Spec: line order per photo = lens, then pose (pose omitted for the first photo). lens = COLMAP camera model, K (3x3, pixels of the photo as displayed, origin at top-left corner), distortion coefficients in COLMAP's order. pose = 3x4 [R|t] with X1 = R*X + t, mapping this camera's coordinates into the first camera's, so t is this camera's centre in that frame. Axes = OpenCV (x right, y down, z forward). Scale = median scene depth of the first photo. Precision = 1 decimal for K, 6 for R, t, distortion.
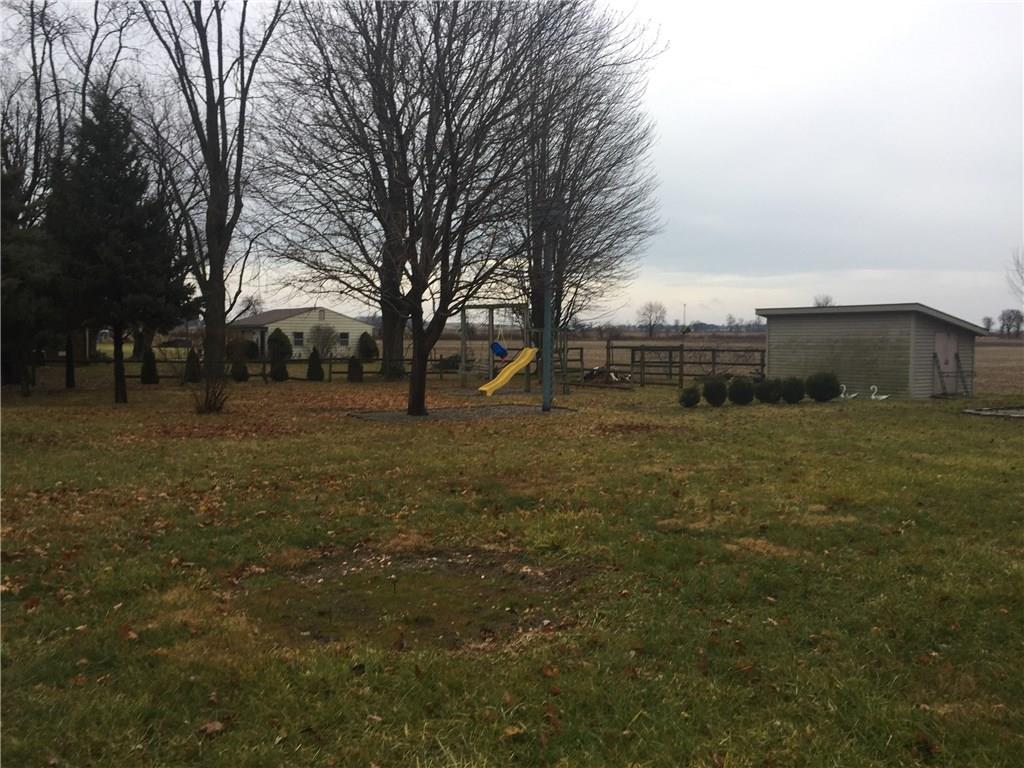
lens RADIAL K [[876.0, 0, 513.3], [0, 876.0, 384.5], [0, 0, 1]] dist [0.064950, -0.080749]
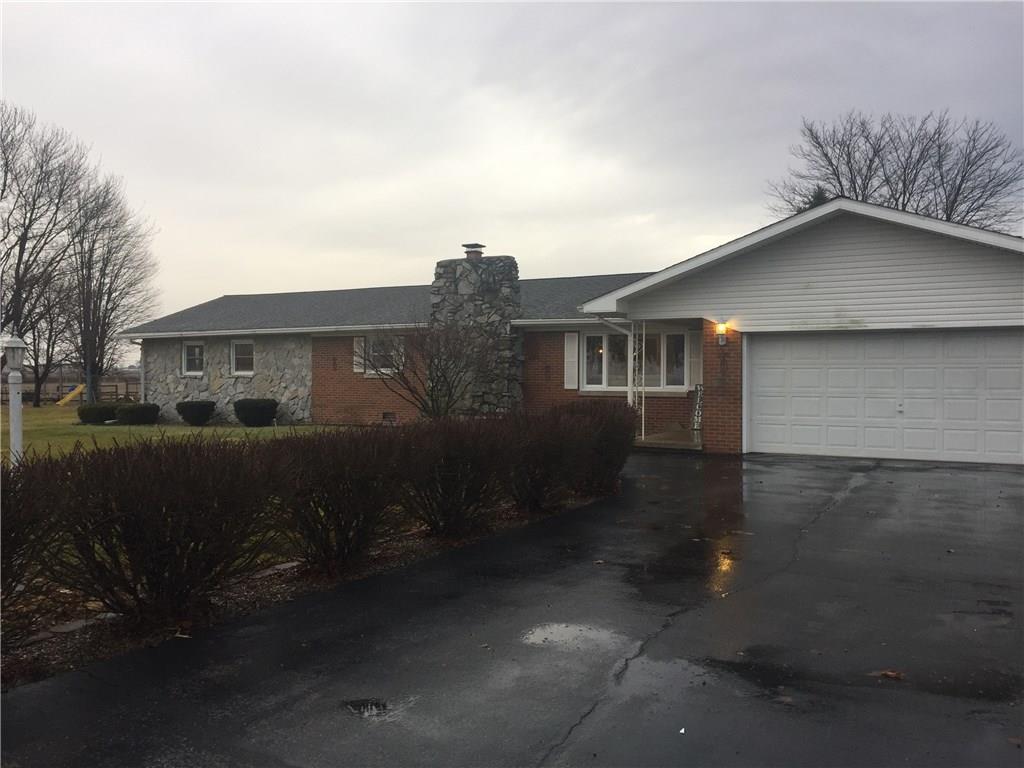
lens RADIAL K [[876.0, 0, 514.3], [0, 876.0, 385.7], [0, 0, 1]] dist [0.064950, -0.080749]
pose [[0.889901, -0.006129, 0.456113, -0.017271], [0.030763, 0.998440, -0.046602, 0.061022], [-0.455116, 0.055503, 0.888701, -0.862672]]
